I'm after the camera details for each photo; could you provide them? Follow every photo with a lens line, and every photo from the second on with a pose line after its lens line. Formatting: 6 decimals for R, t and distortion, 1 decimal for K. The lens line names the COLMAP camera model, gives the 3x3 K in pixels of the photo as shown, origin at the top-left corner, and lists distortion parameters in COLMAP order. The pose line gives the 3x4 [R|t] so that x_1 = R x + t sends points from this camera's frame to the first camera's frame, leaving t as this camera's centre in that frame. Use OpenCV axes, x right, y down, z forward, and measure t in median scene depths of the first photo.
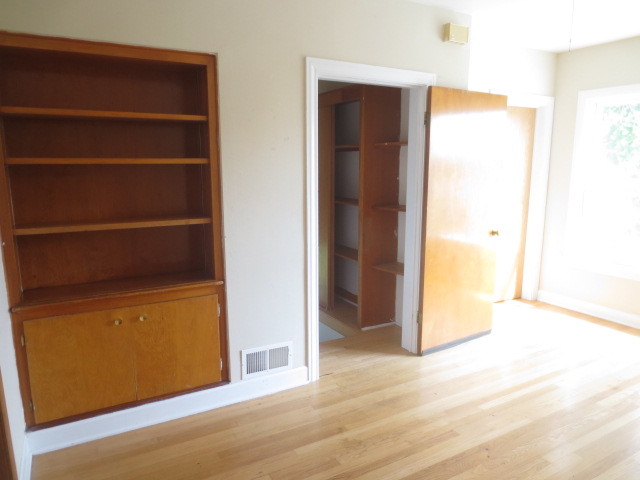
lens RADIAL K [[451.0, 0, 320.7], [0, 451.0, 237.6], [0, 0, 1]] dist [0.000394, -0.004547]
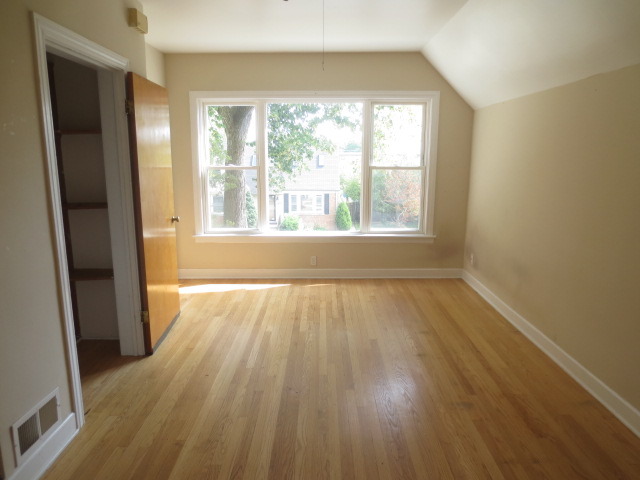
lens RADIAL K [[451.0, 0, 318.9], [0, 451.0, 237.0], [0, 0, 1]] dist [0.000394, -0.004547]
pose [[0.513403, -0.154516, 0.844122, -0.445101], [0.137511, 0.985758, 0.096807, -0.034830], [-0.847058, 0.066375, 0.527339, 0.208540]]
